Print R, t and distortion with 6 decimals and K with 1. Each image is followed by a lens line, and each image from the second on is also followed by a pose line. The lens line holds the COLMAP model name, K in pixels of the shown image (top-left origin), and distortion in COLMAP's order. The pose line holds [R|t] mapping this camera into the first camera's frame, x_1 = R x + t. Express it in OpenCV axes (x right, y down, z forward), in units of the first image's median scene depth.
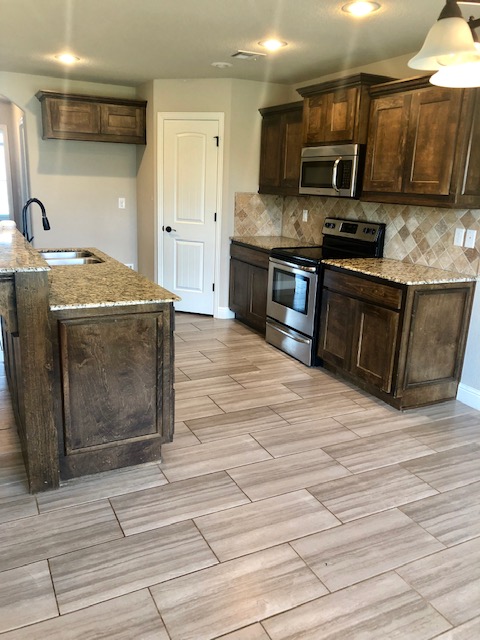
lens RADIAL K [[521.3, 0, 250.1], [0, 521.3, 301.9], [0, 0, 1]] dist [0.033380, 0.006958]
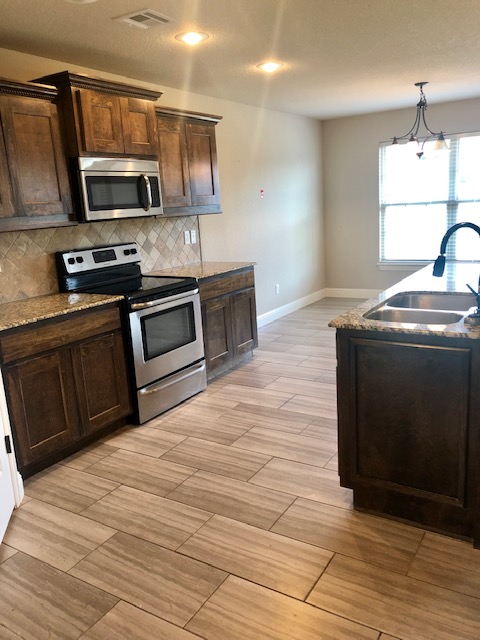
lens RADIAL K [[521.3, 0, 235.3], [0, 521.3, 304.9], [0, 0, 1]] dist [0.033380, 0.006958]
pose [[-0.506487, -0.181472, 0.842935, -0.674249], [0.224925, 0.915947, 0.332340, -0.314822], [-0.832394, 0.357922, -0.423098, 1.257984]]
